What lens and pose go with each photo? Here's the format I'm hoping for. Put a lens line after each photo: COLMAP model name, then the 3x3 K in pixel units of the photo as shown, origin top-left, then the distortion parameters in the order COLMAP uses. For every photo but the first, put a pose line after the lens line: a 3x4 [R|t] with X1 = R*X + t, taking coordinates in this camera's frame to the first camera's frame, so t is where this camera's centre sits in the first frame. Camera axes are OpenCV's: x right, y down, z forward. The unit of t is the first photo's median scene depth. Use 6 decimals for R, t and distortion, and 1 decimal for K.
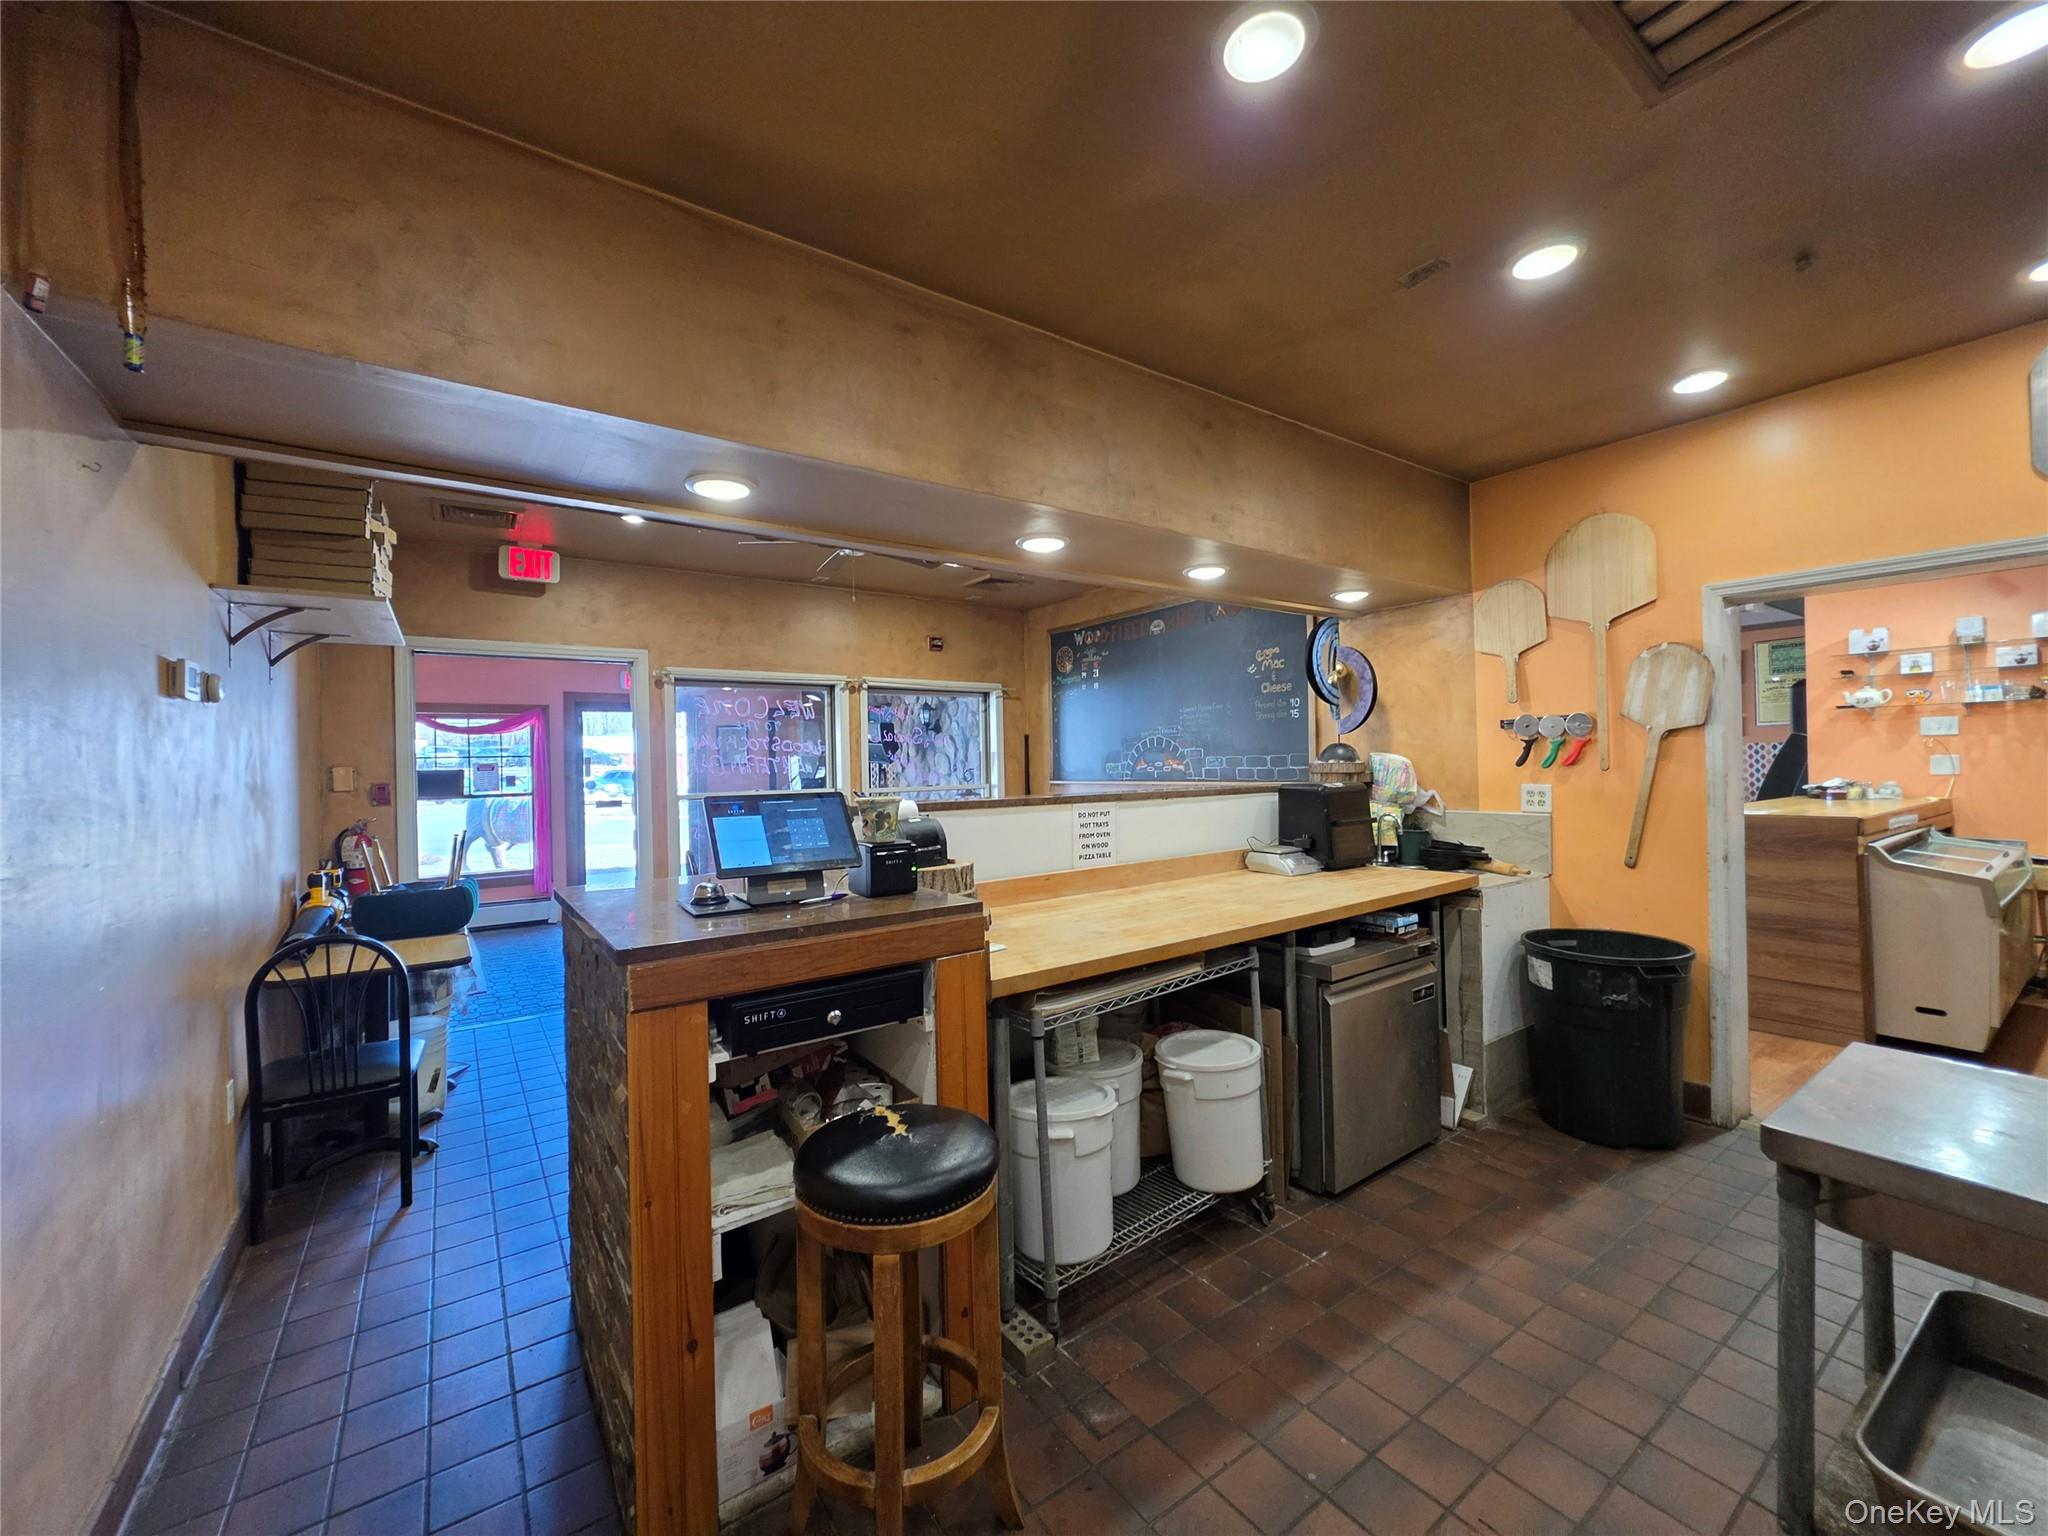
lens RADIAL K [[814.8, 0, 1023.7], [0, 814.8, 764.7], [0, 0, 1]] dist [-0.003505, -0.000087]
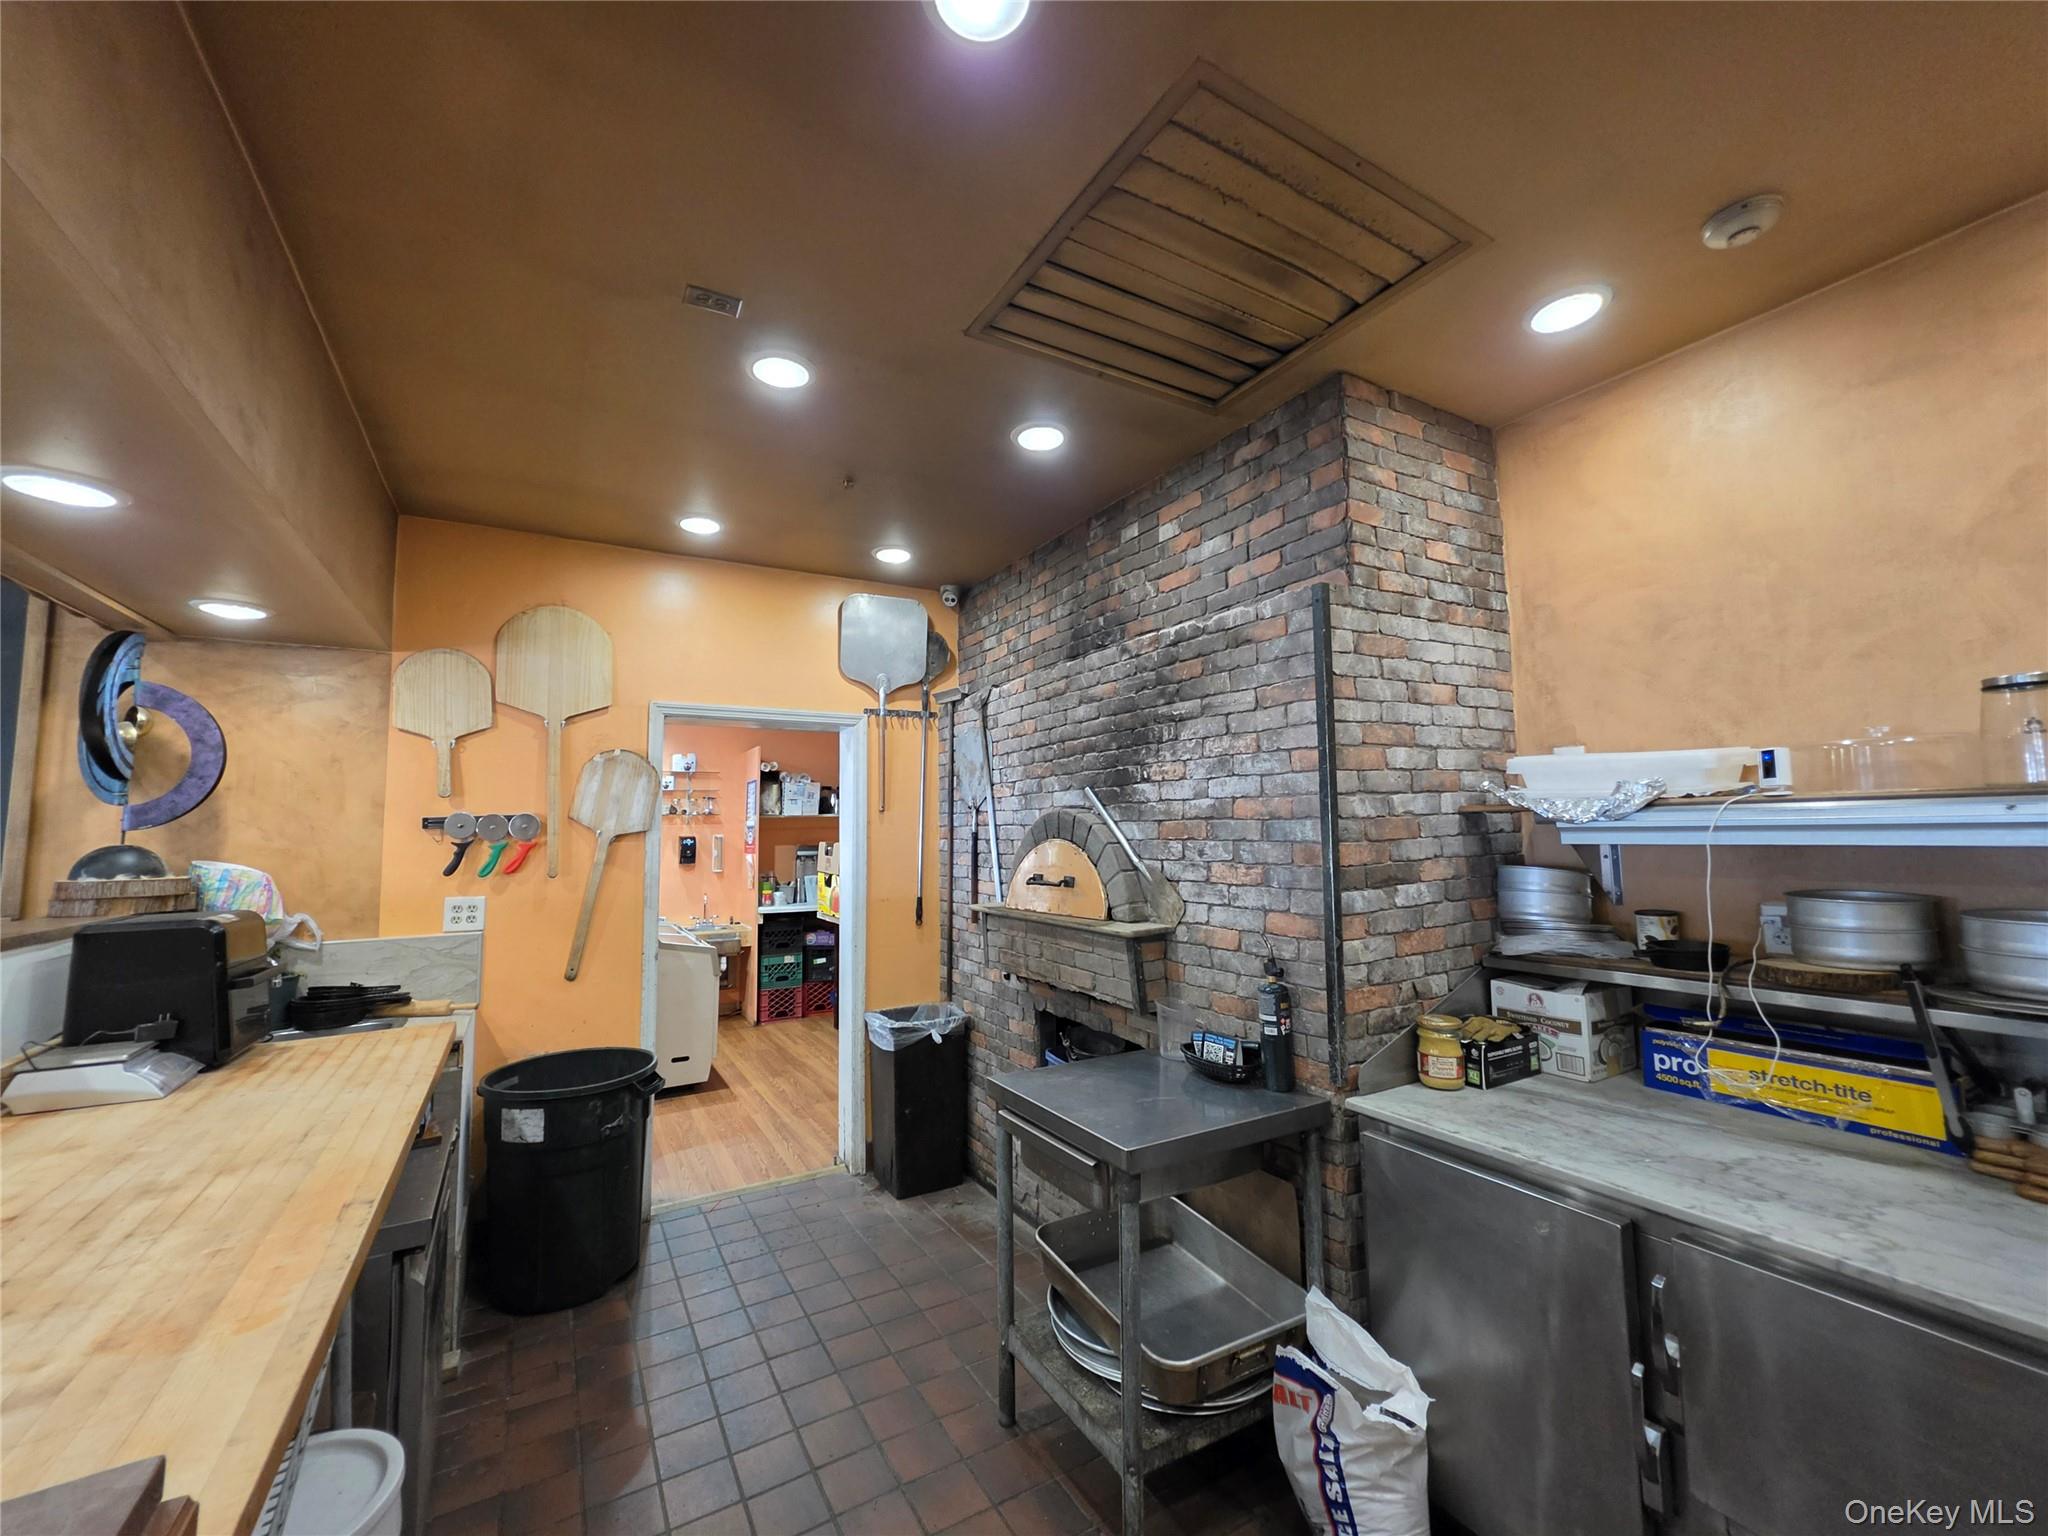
lens RADIAL K [[814.8, 0, 1021.3], [0, 814.8, 761.3], [0, 0, 1]] dist [-0.003505, -0.000087]
pose [[0.085694, 0.108919, 0.990350, -0.160921], [0.021889, 0.993561, -0.111166, -0.008928], [-0.996081, 0.031204, 0.082758, 0.363906]]
